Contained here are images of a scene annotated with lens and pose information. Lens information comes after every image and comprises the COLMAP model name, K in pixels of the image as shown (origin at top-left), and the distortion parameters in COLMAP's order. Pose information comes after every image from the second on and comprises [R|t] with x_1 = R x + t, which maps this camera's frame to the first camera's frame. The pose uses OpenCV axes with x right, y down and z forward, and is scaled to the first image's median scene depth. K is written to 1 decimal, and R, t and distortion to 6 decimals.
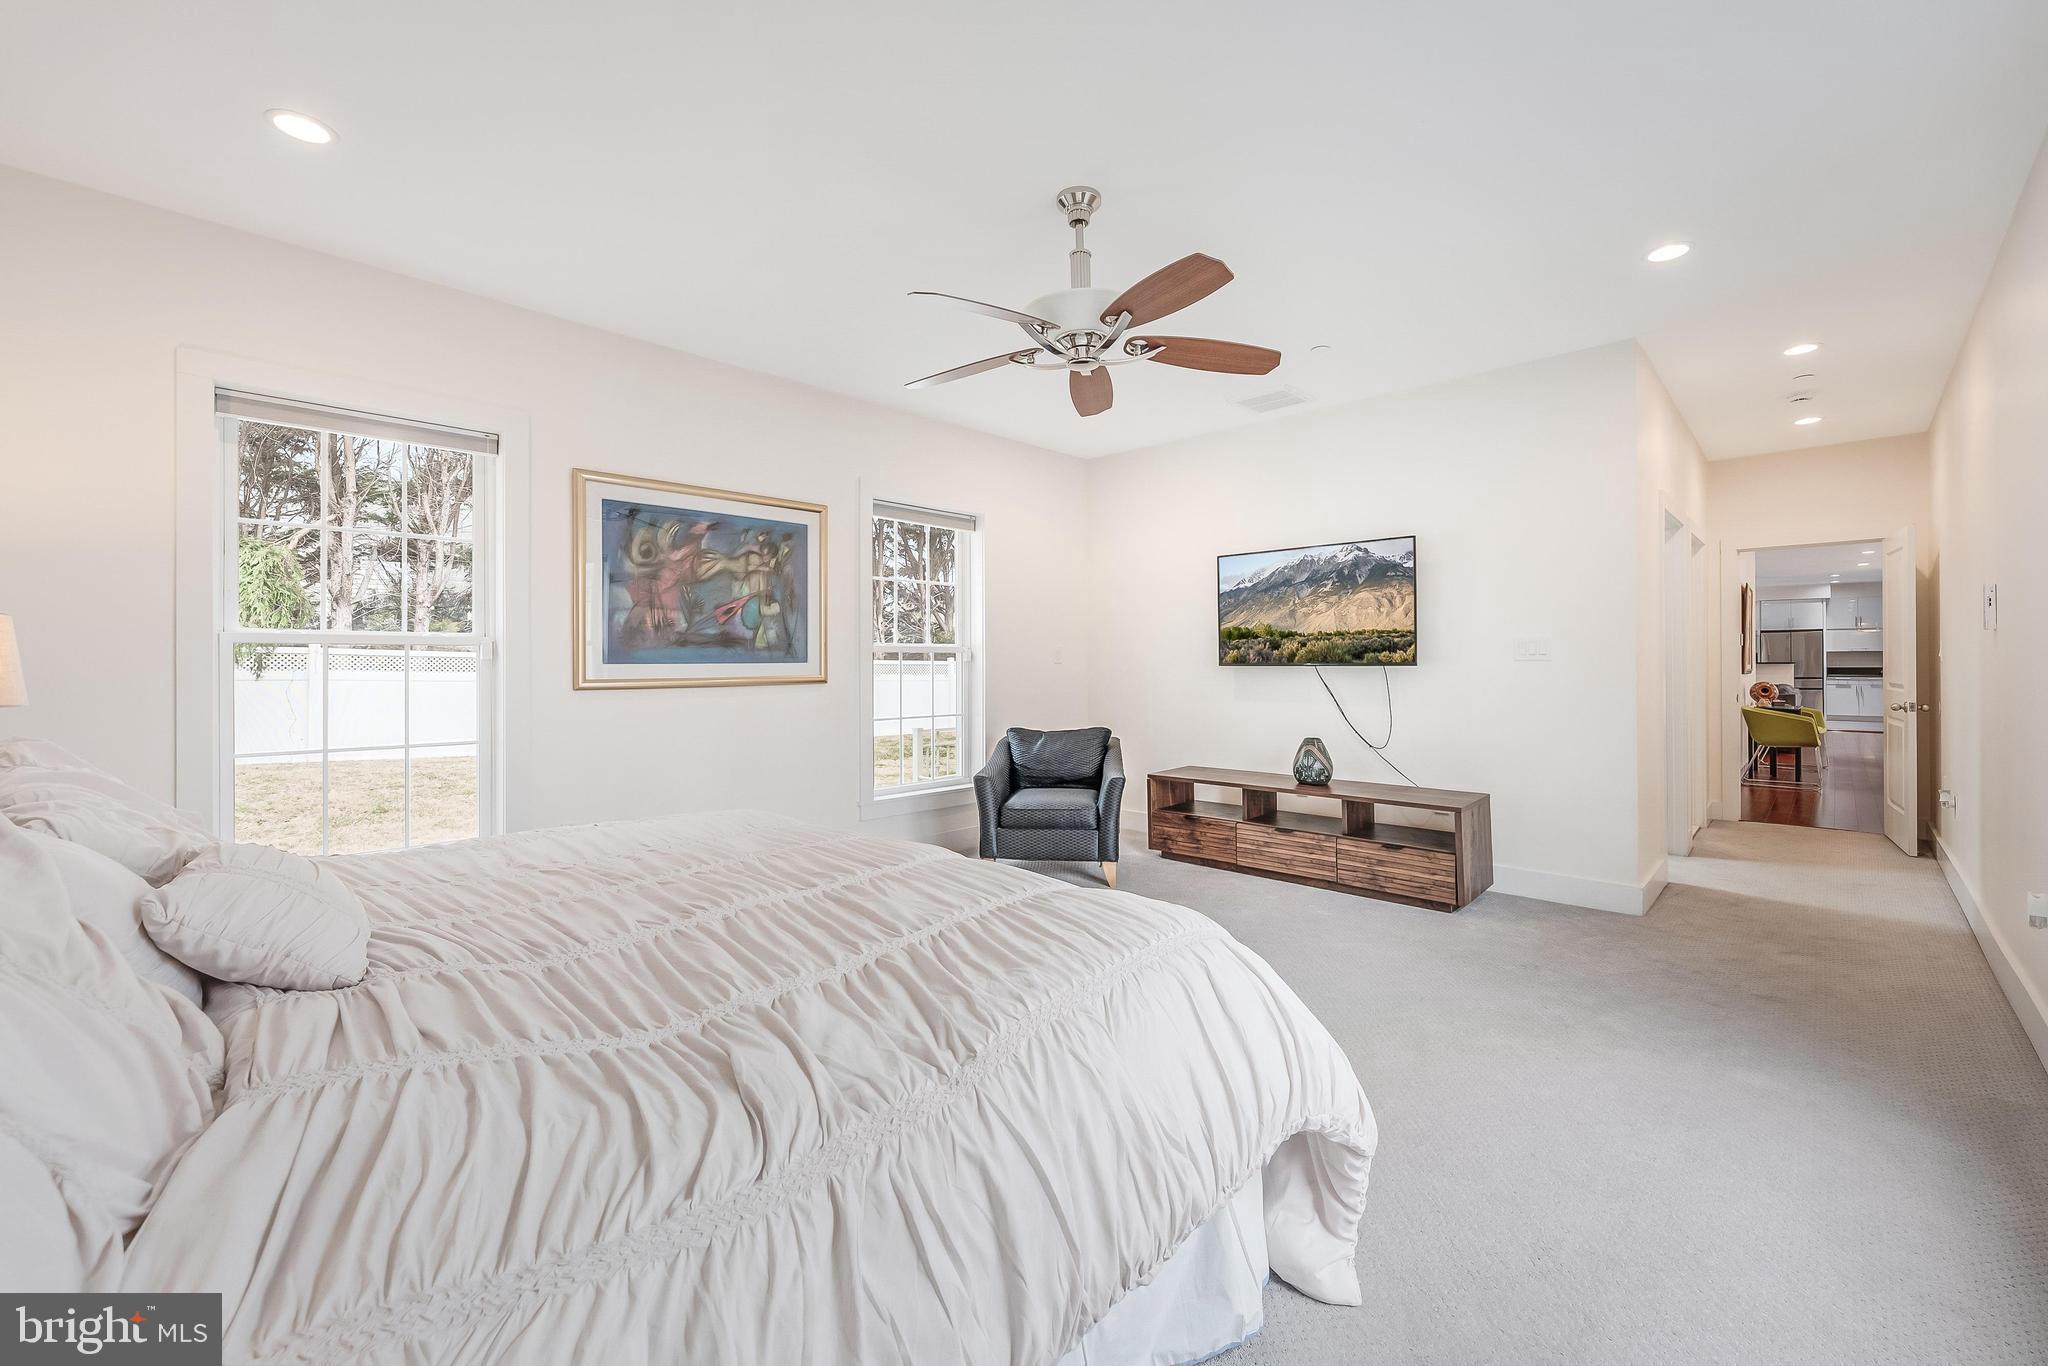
lens RADIAL K [[825.6, 0, 1009.4], [0, 825.6, 672.1], [0, 0, 1]] dist [0.003620, -0.000436]
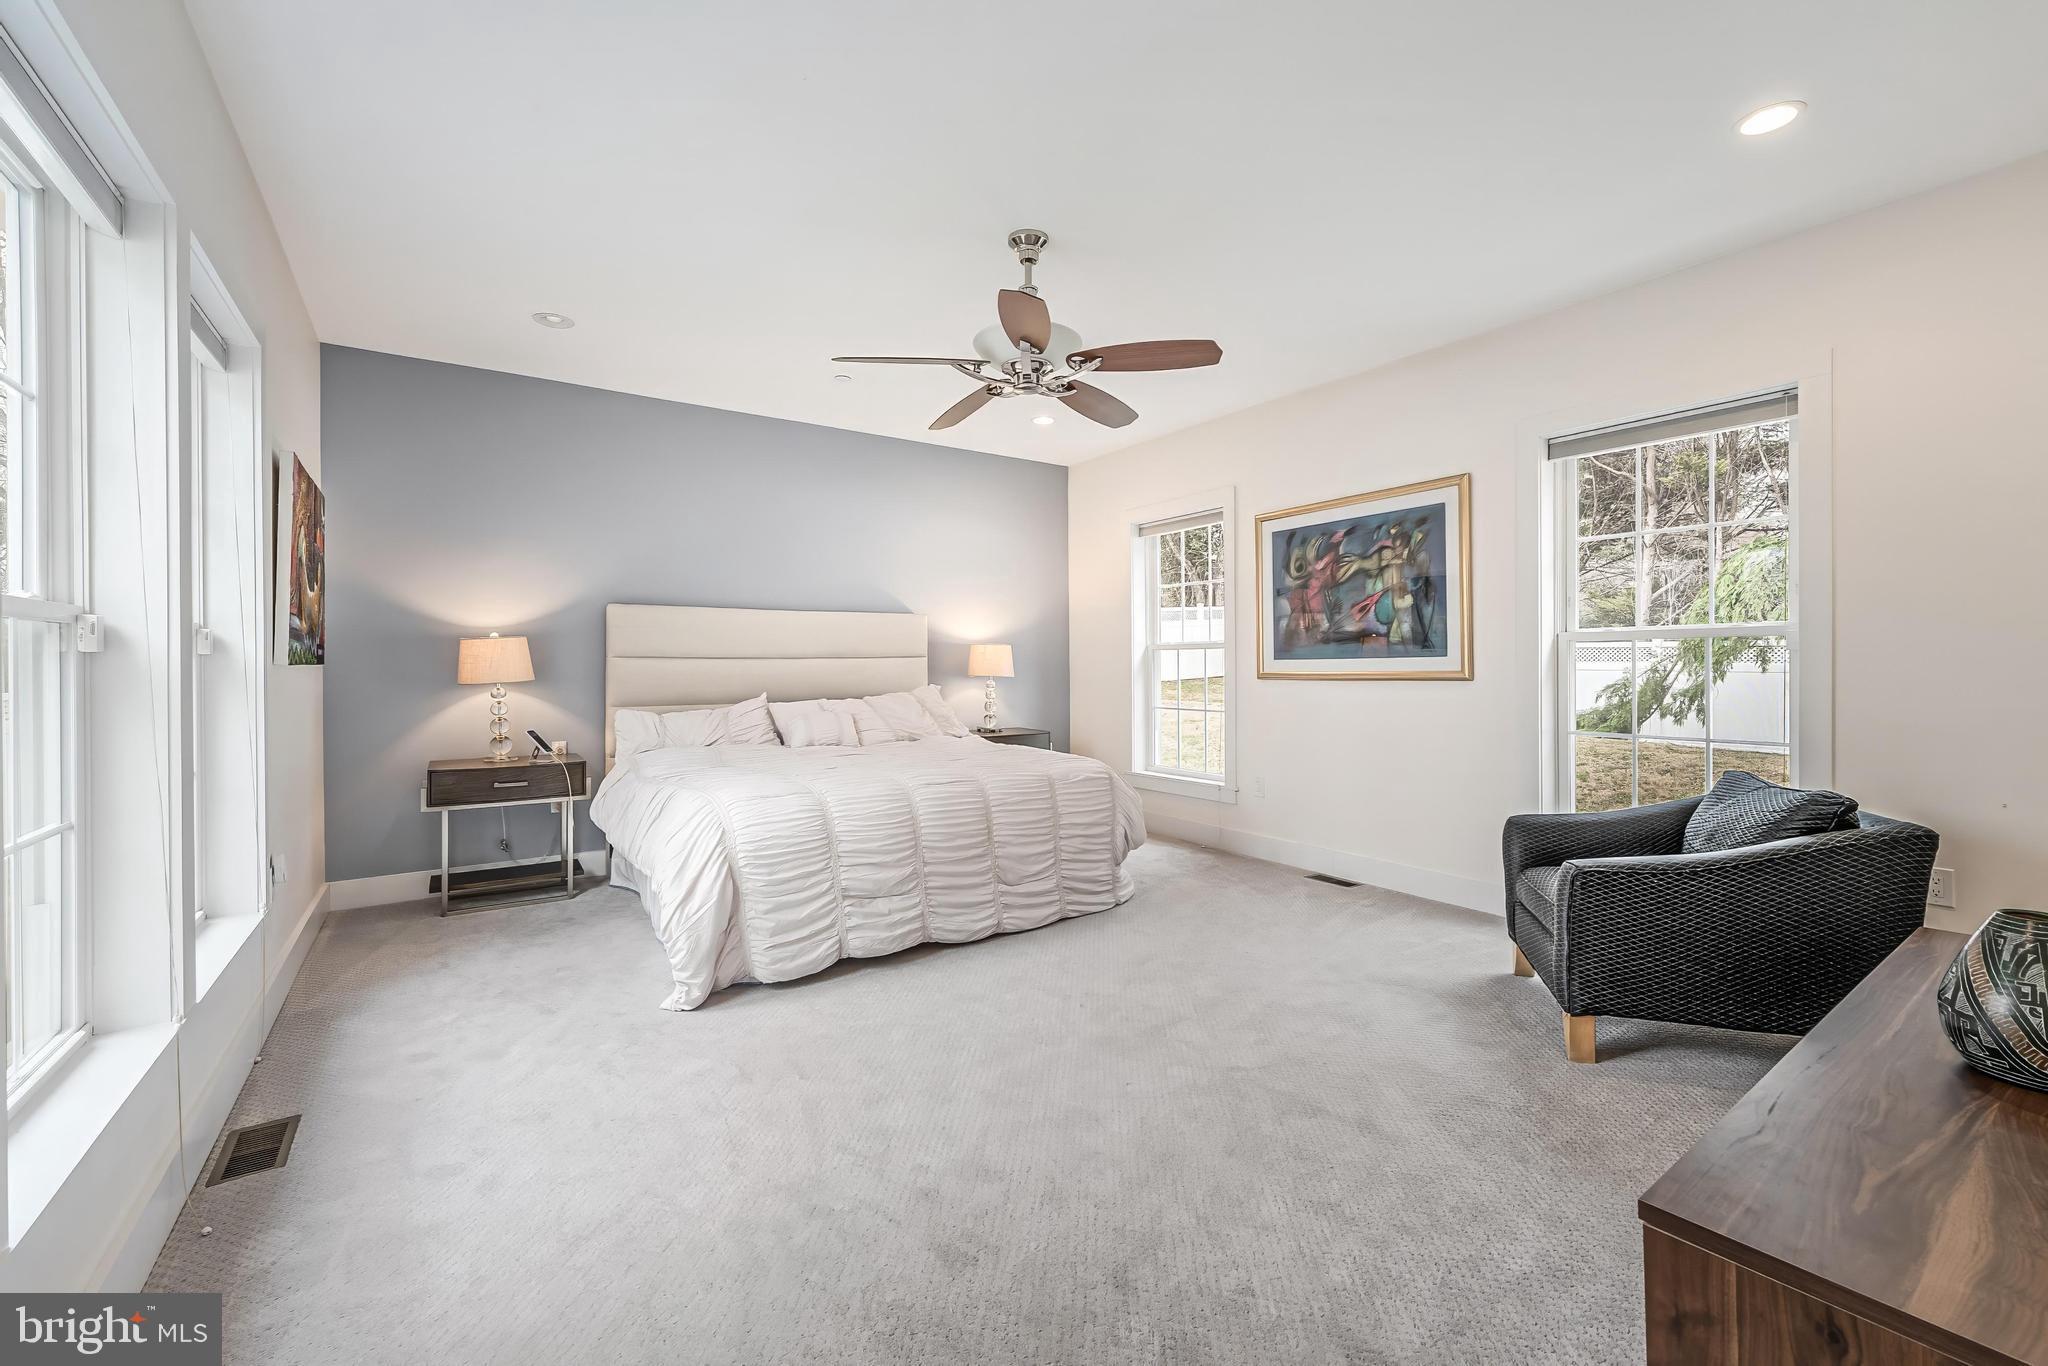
lens RADIAL K [[825.6, 0, 1022.6], [0, 825.6, 670.6], [0, 0, 1]] dist [0.003620, -0.000436]
pose [[-0.155293, 0.007468, -0.987840, 0.709093], [0.000352, 0.999972, 0.007504, -0.002944], [0.987868, 0.000818, -0.155291, 0.683453]]
